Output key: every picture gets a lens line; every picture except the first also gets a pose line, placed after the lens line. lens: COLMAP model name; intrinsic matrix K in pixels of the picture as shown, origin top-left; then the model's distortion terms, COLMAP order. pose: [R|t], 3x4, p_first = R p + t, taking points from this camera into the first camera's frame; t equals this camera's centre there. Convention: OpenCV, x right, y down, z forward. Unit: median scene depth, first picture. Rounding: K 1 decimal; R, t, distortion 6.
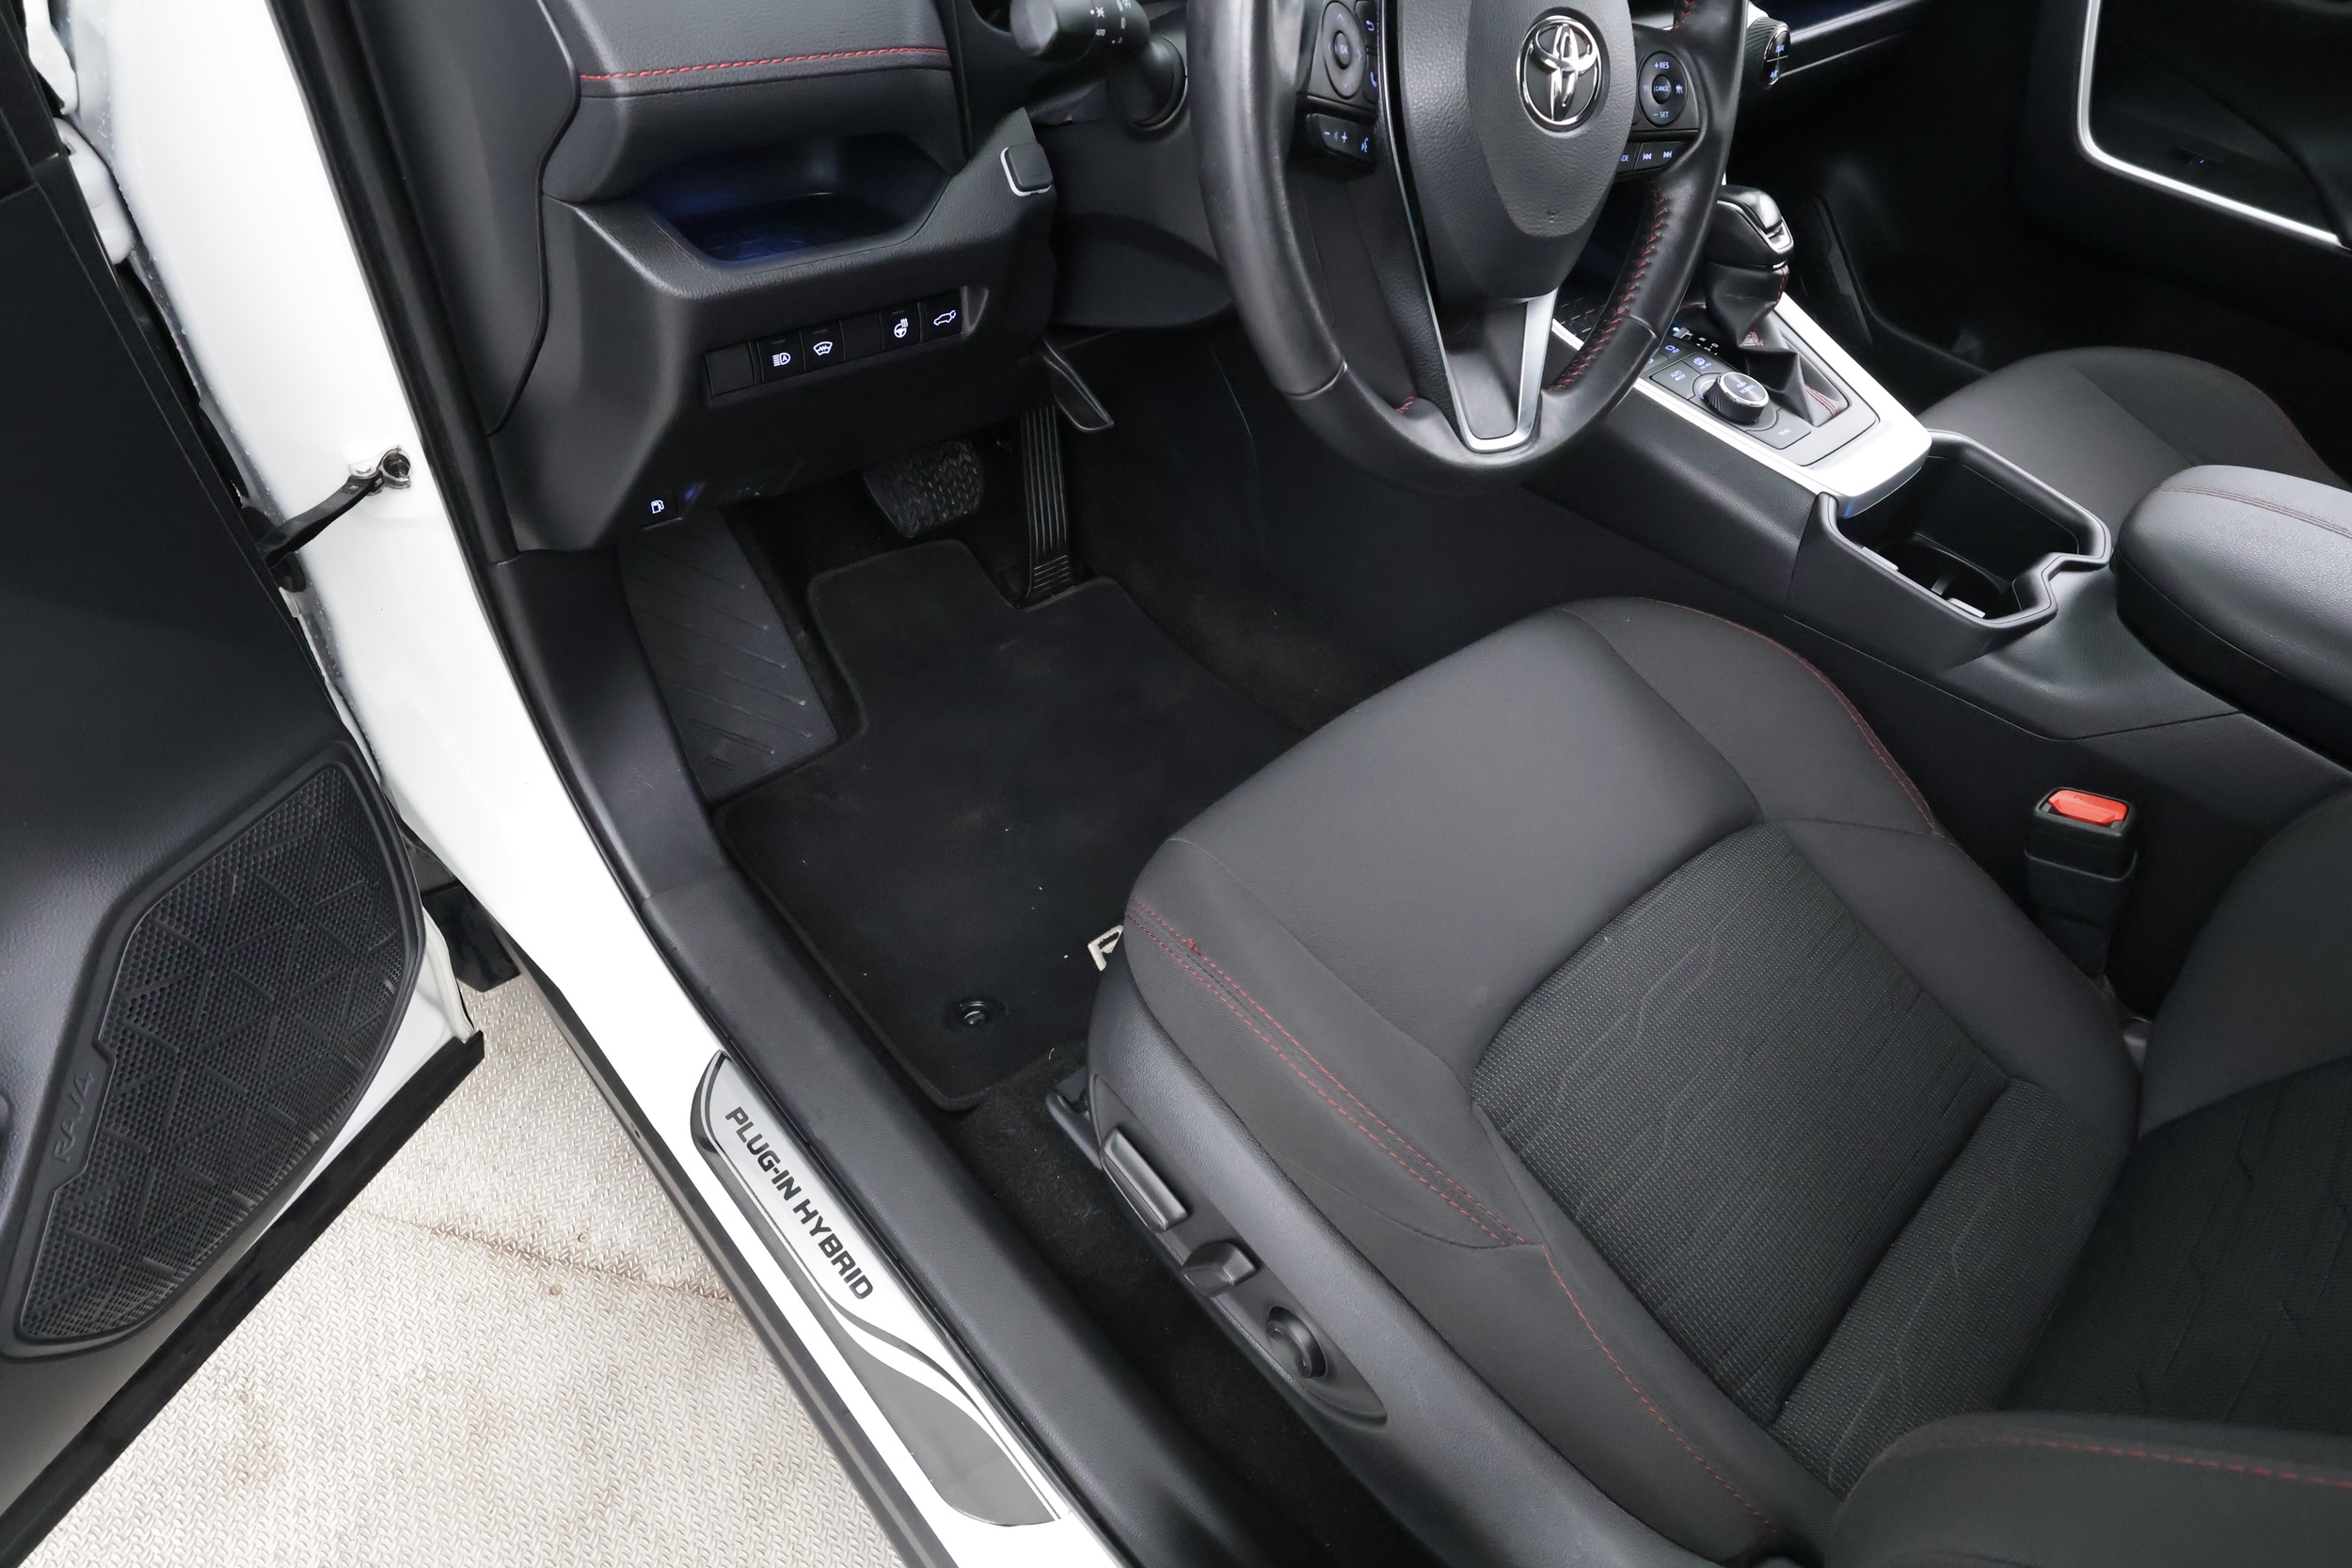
lens RADIAL K [[1283.3, 0, 1176.0], [0, 1283.3, 784.0], [0, 0, 1]] dist [0.001199, -0.000478]
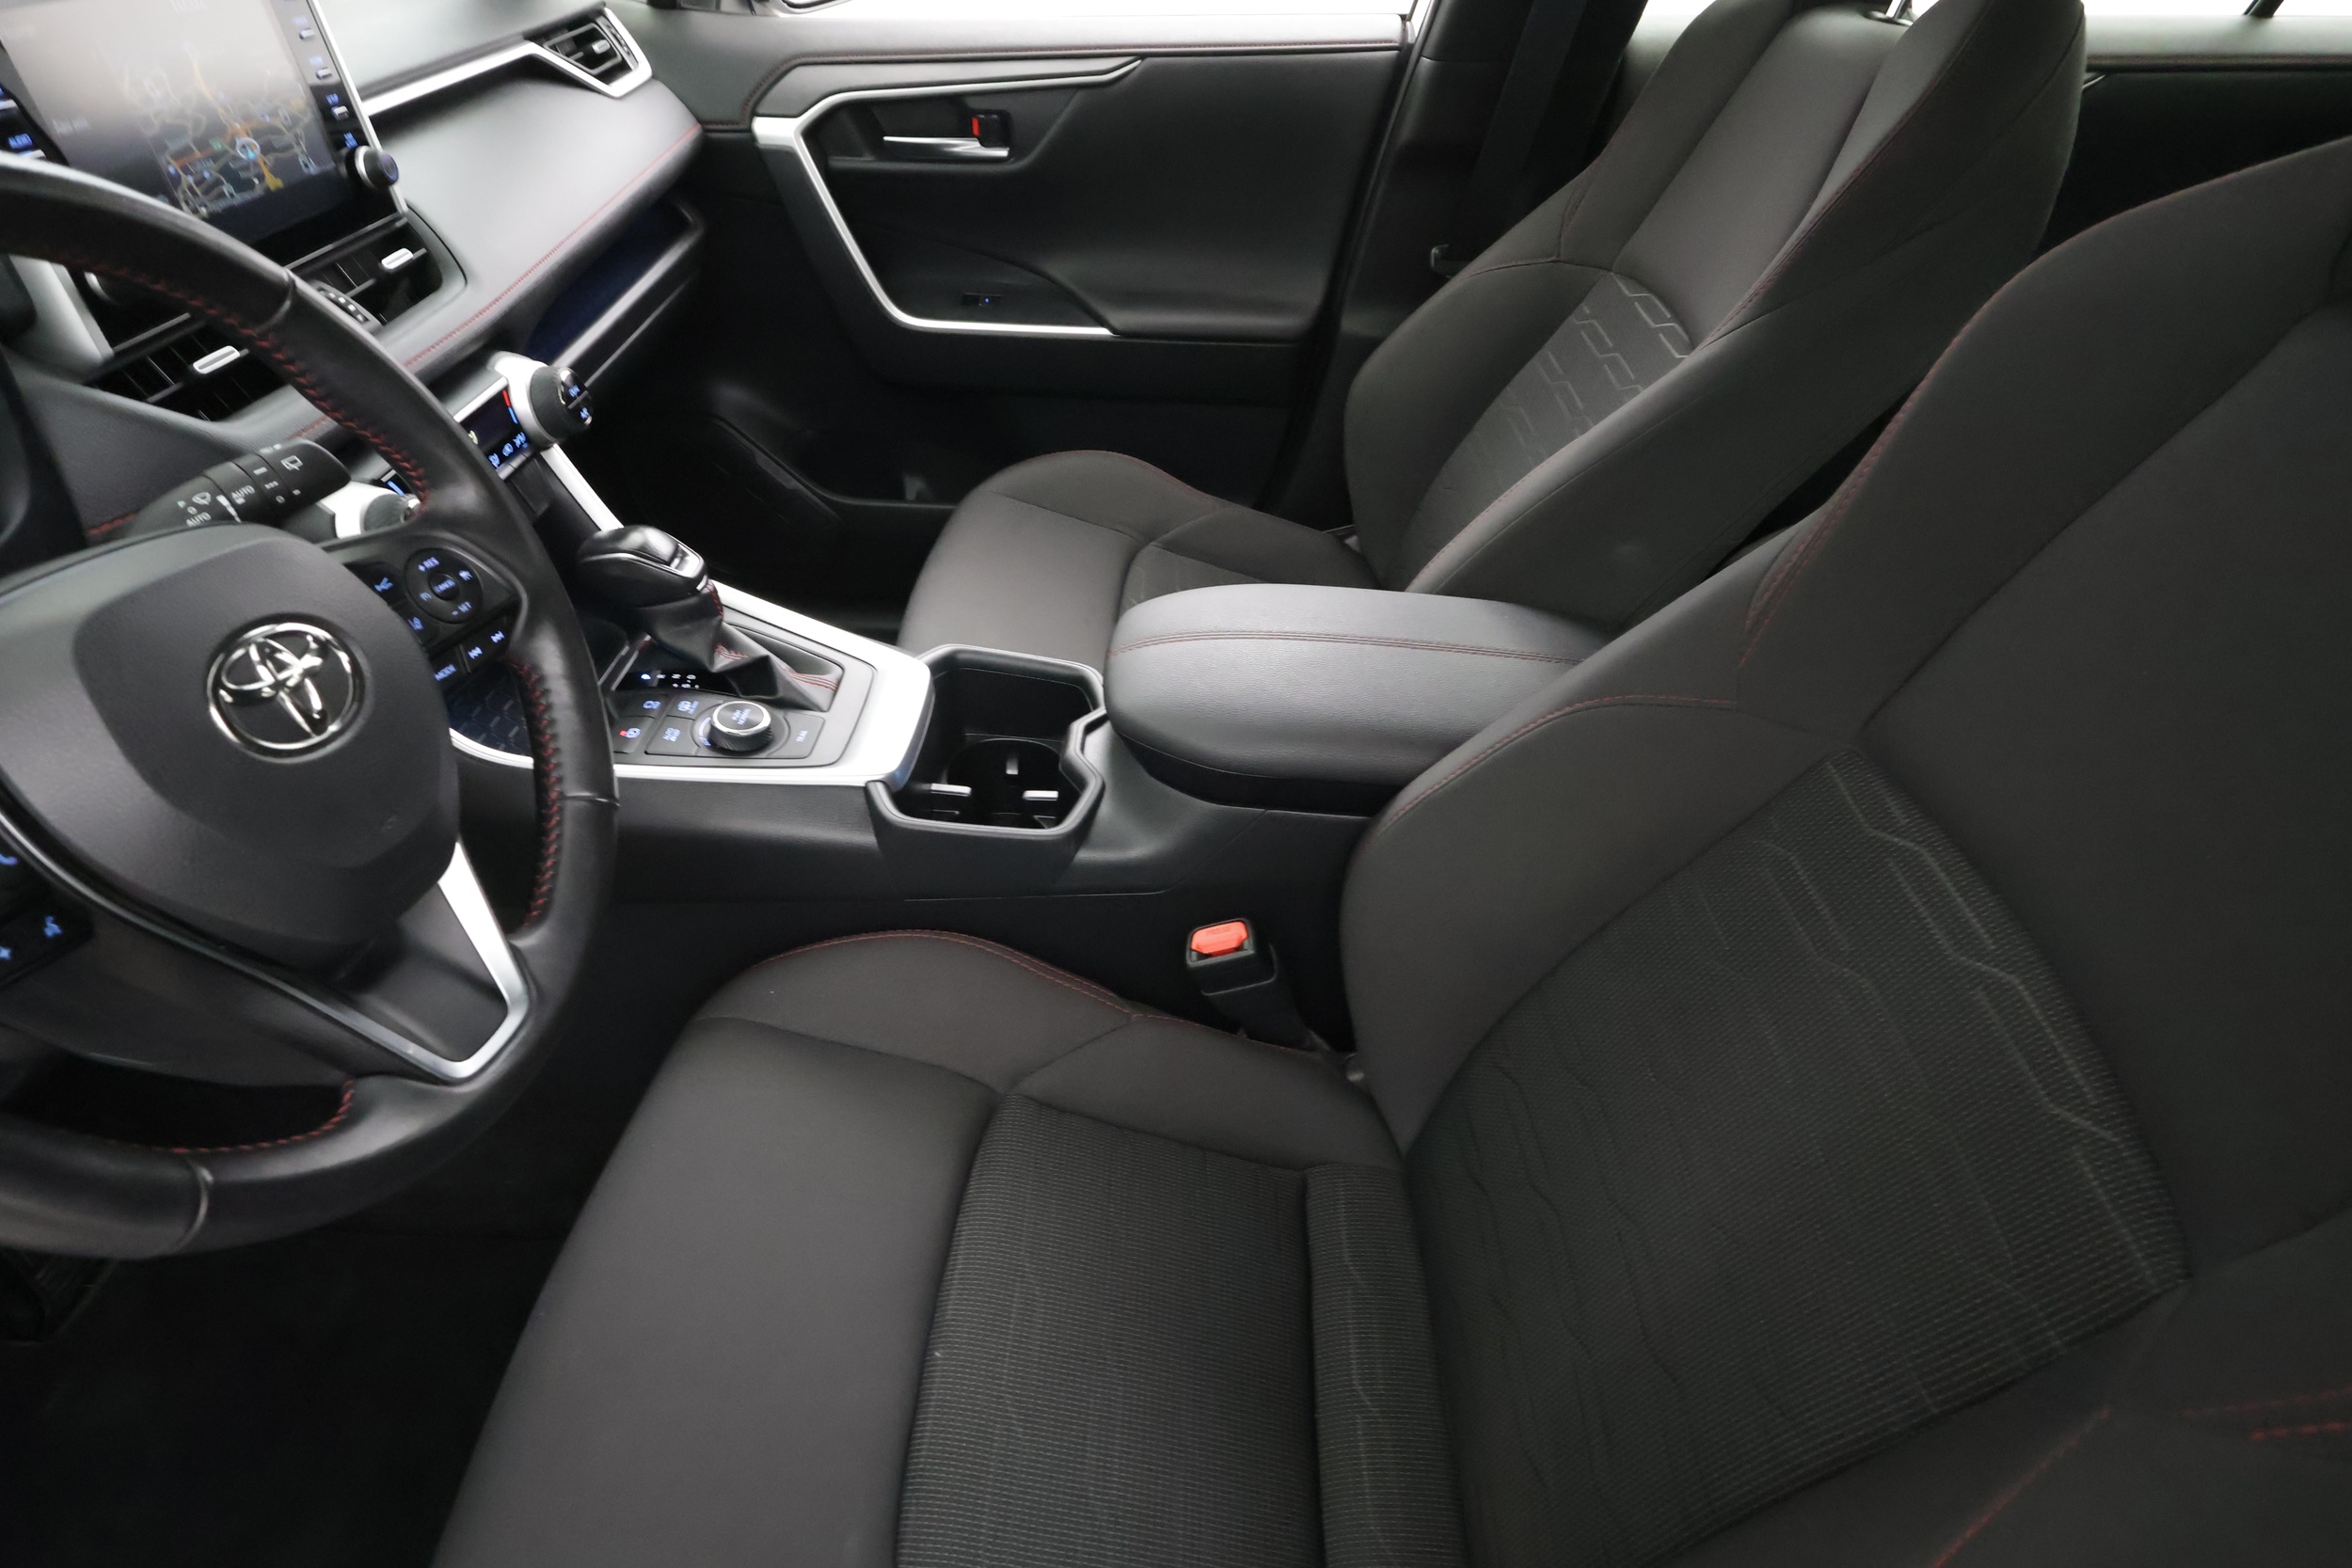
lens RADIAL K [[1275.9, 0, 1176.0], [0, 1275.9, 784.0], [0, 0, 1]] dist [-0.002430, -0.000158]
pose [[0.700909, -0.496776, 0.511802, 0.165461], [0.534203, 0.841091, 0.084811, -0.181291], [-0.472604, 0.213961, 0.854907, 0.046127]]
